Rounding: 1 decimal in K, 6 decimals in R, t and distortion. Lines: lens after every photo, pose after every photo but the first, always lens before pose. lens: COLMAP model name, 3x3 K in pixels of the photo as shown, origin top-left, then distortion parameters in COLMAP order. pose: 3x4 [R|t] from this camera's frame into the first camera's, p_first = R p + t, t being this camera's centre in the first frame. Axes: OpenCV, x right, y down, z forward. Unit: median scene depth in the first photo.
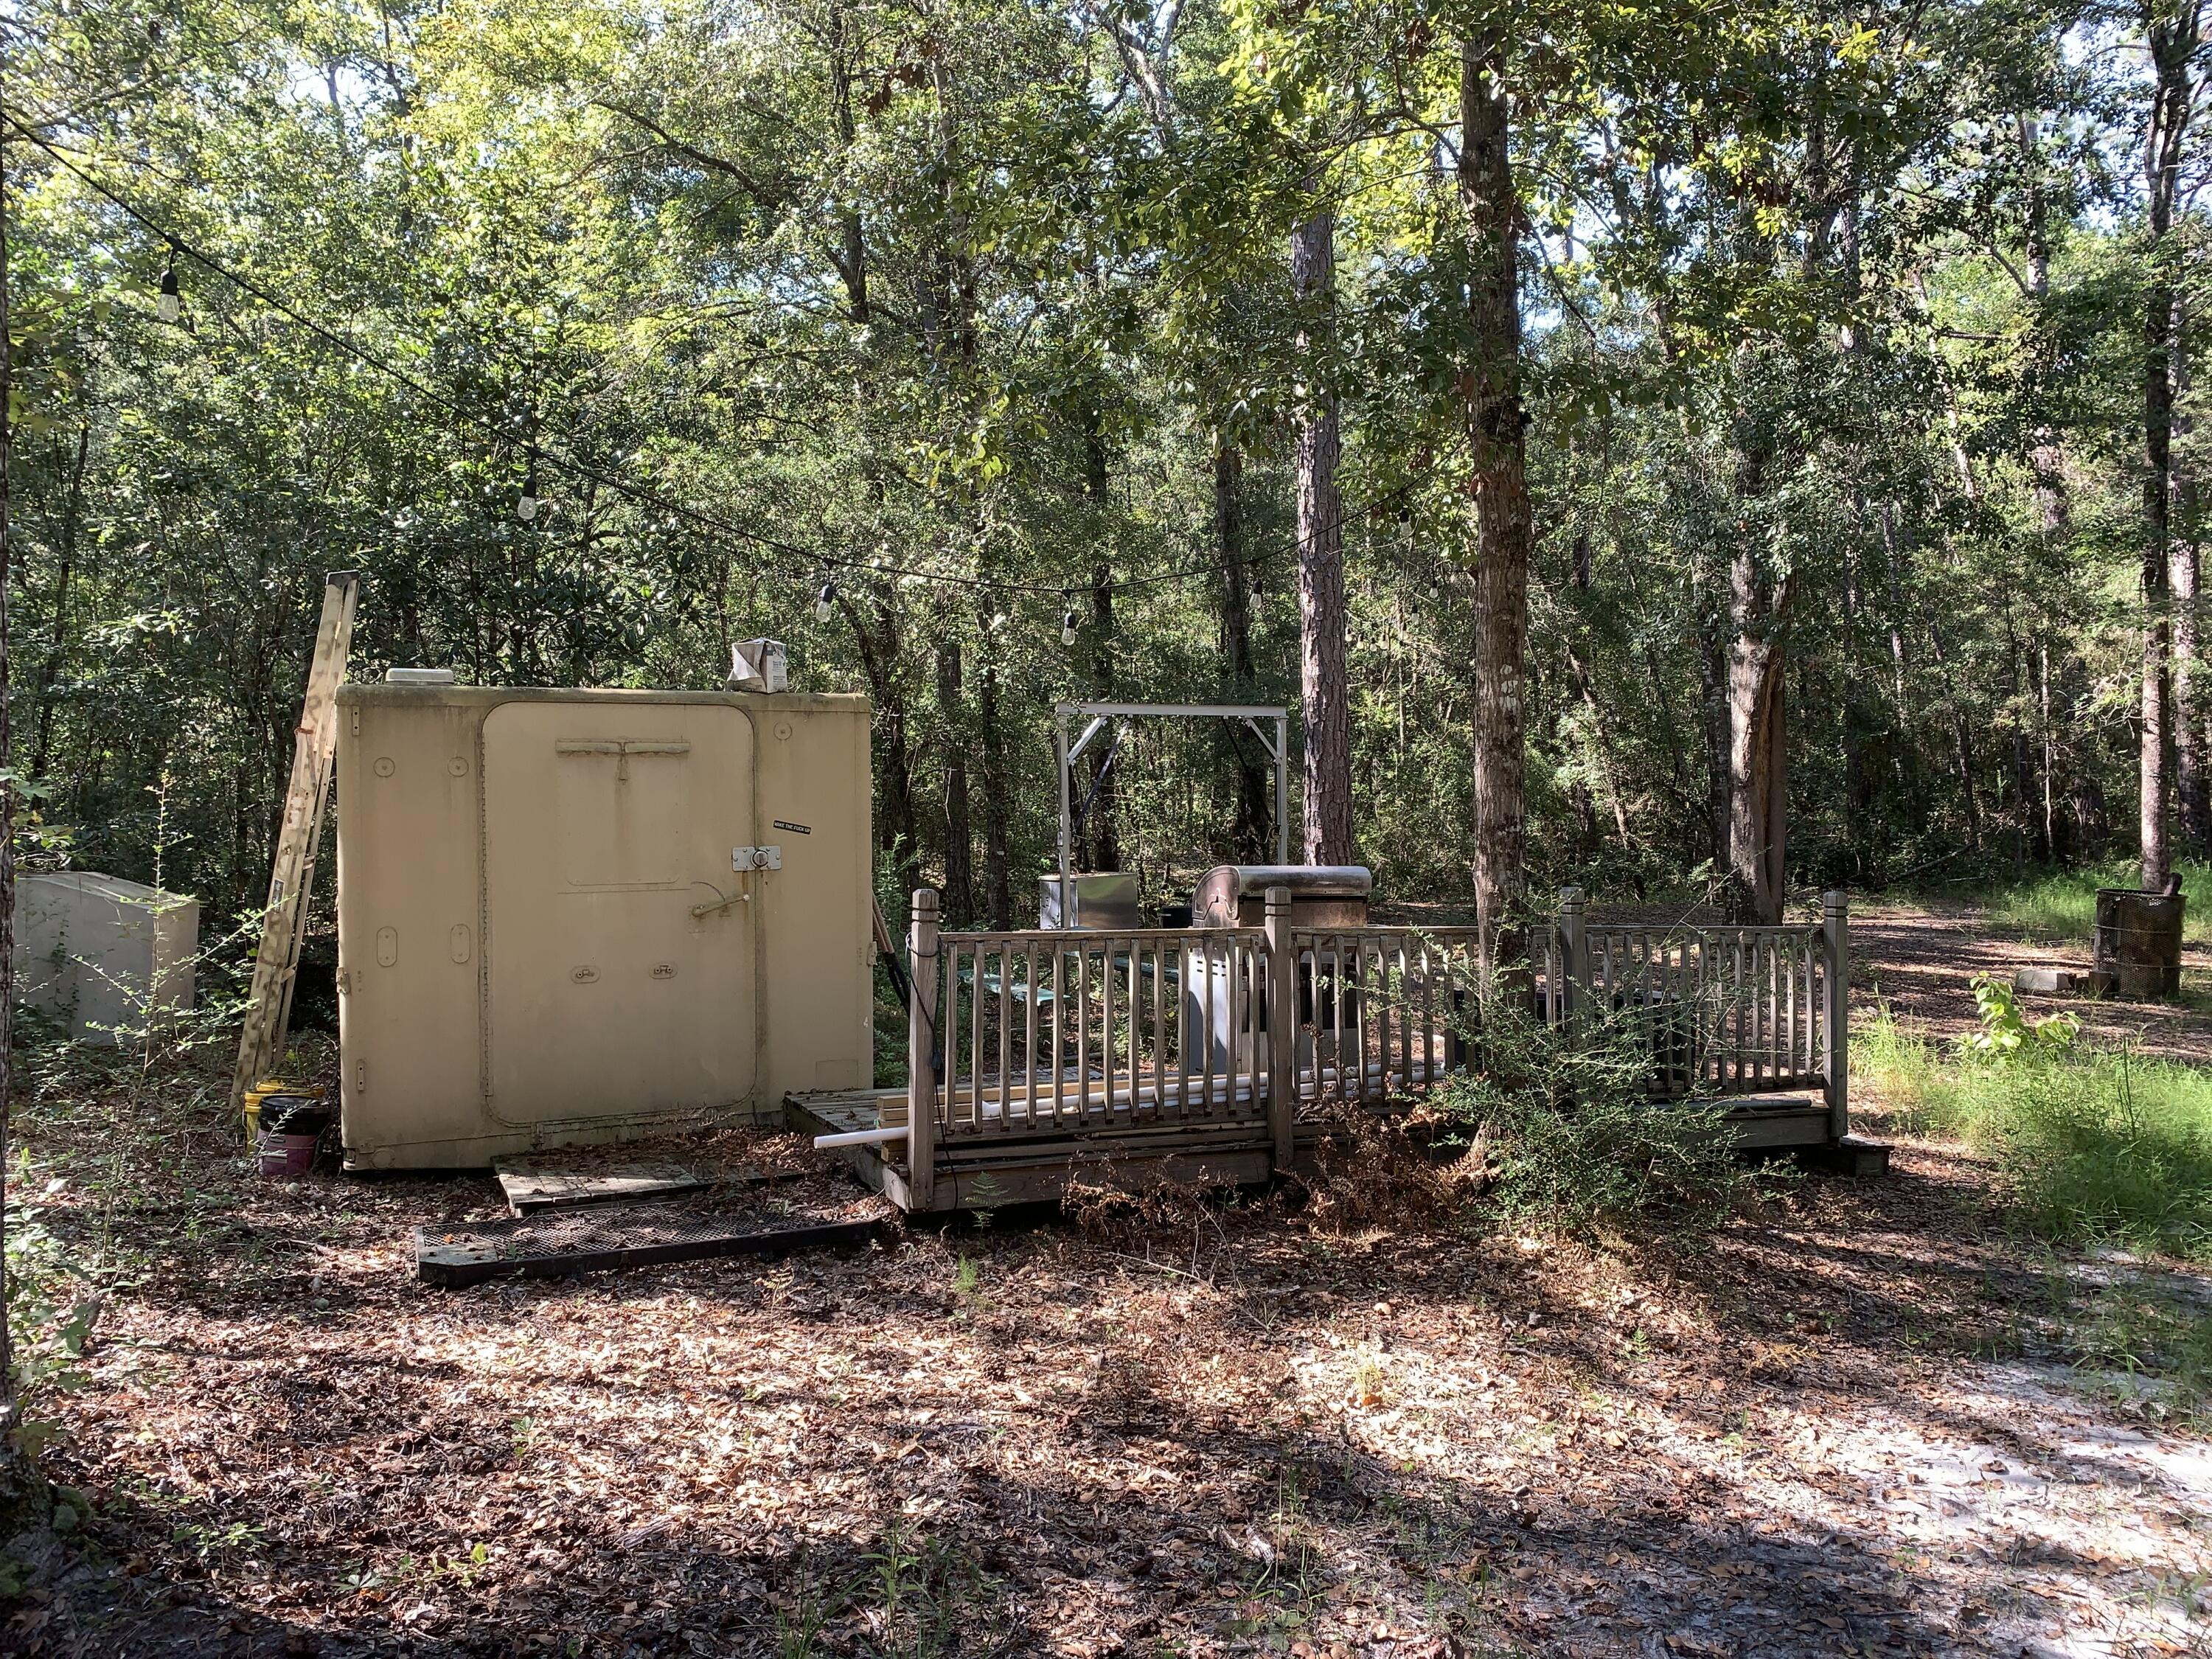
lens RADIAL K [[1679.2, 0, 1092.2], [0, 1679.2, 822.2], [0, 0, 1]] dist [0.014229, -0.017677]
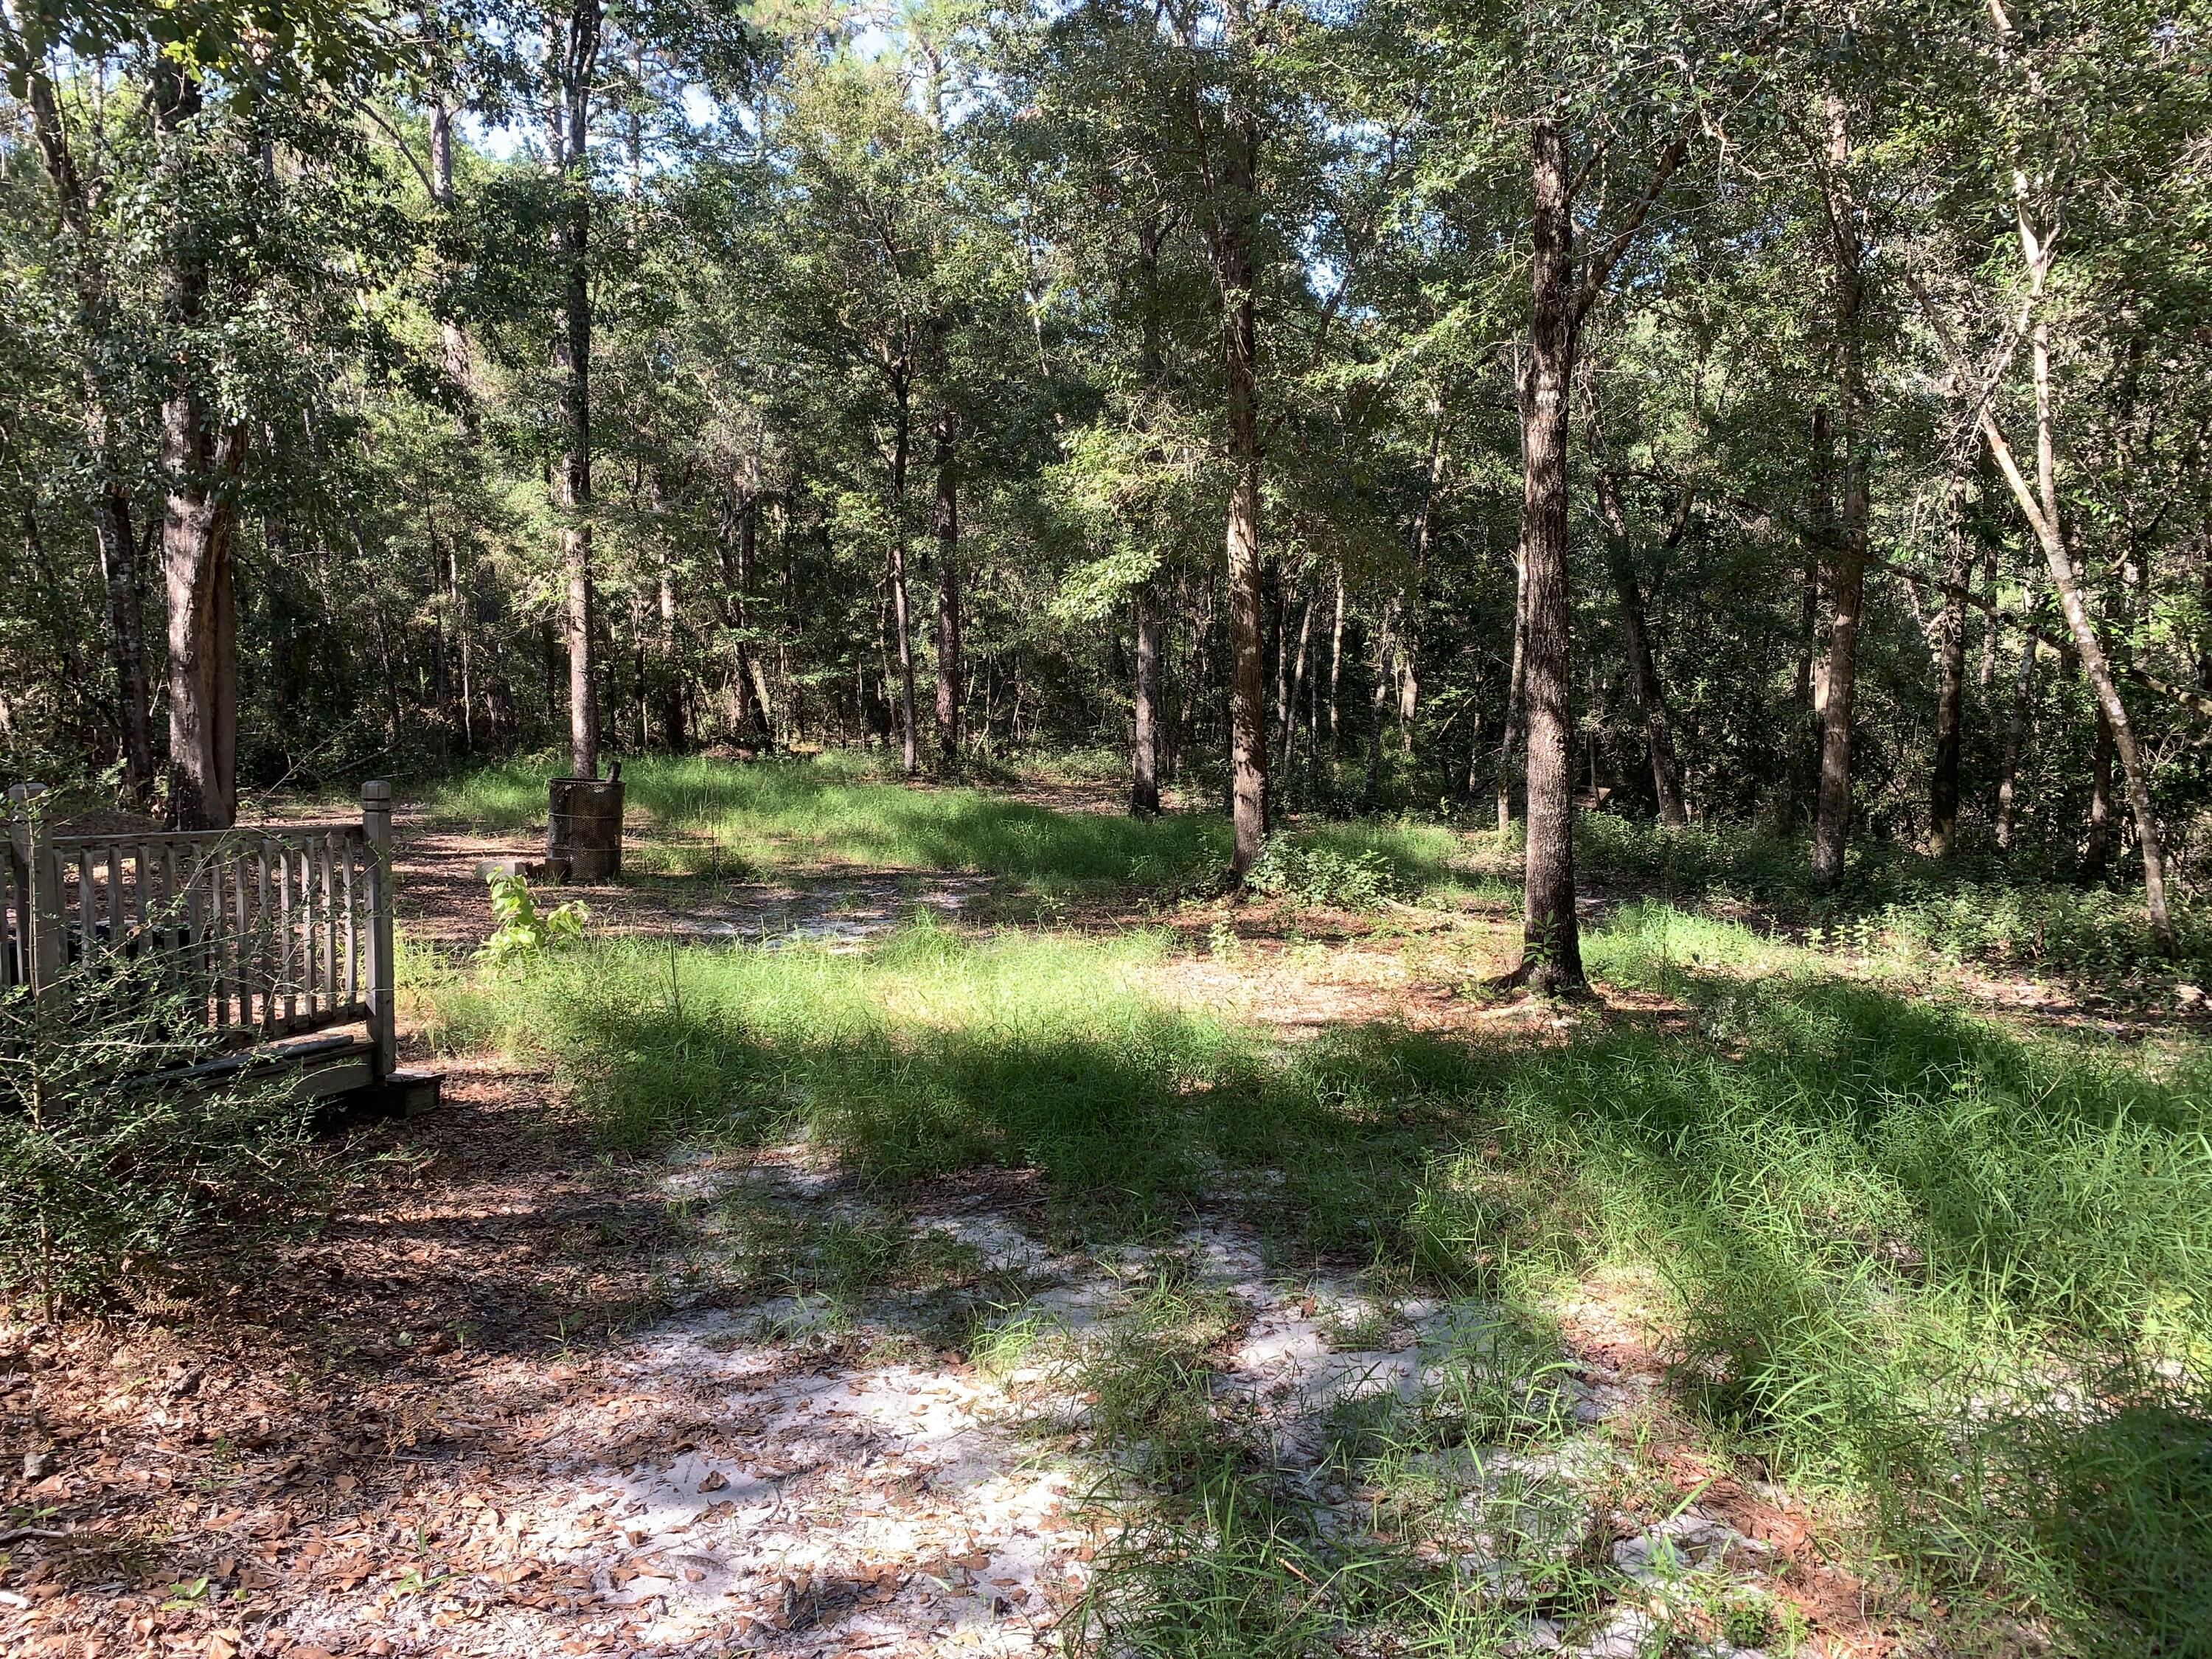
lens RADIAL K [[1679.2, 0, 1072.6], [0, 1679.2, 809.9], [0, 0, 1]] dist [0.014229, -0.017677]
pose [[0.638216, -0.041158, 0.768757, 0.012209], [0.002034, 0.998657, 0.051777, 0.006507], [-0.769855, -0.031481, 0.637442, 0.102259]]
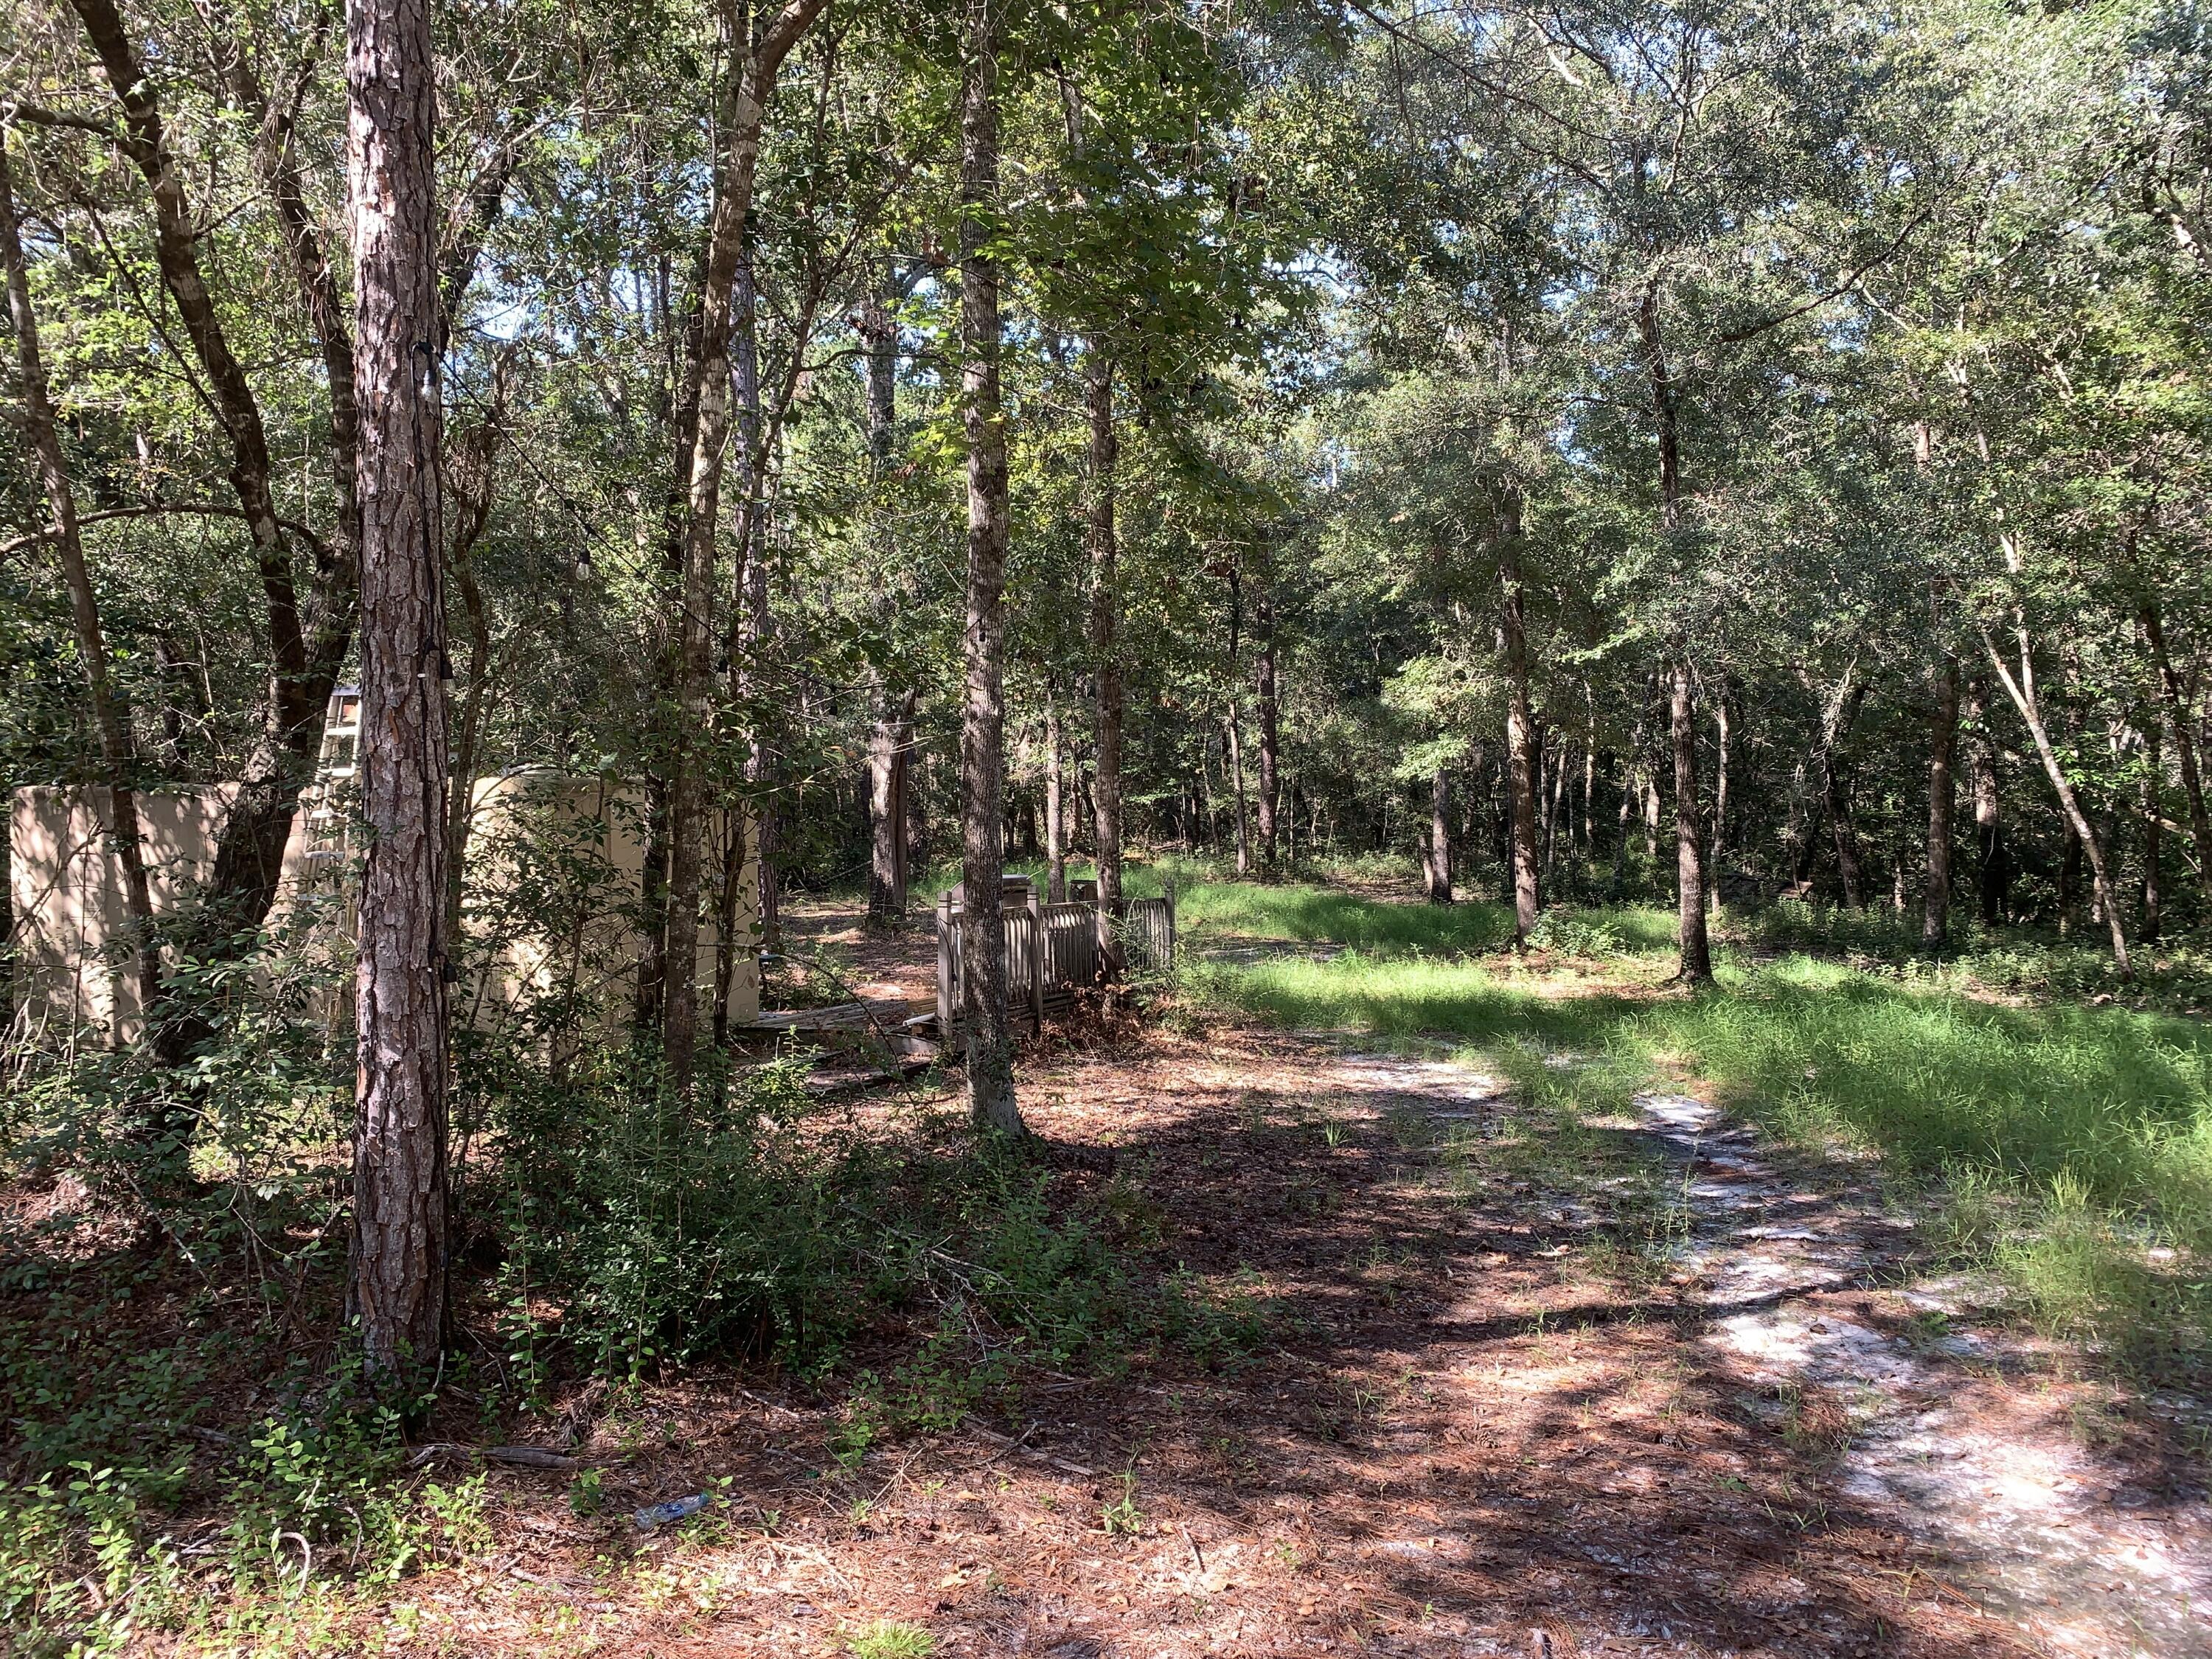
lens RADIAL K [[1679.2, 0, 1037.0], [0, 1679.2, 806.2], [0, 0, 1]] dist [0.014229, -0.017677]
pose [[0.758030, -0.005059, 0.652200, -0.490215], [0.017206, 0.999777, -0.012244, -0.013878], [-0.651993, 0.020503, 0.757948, -0.214687]]
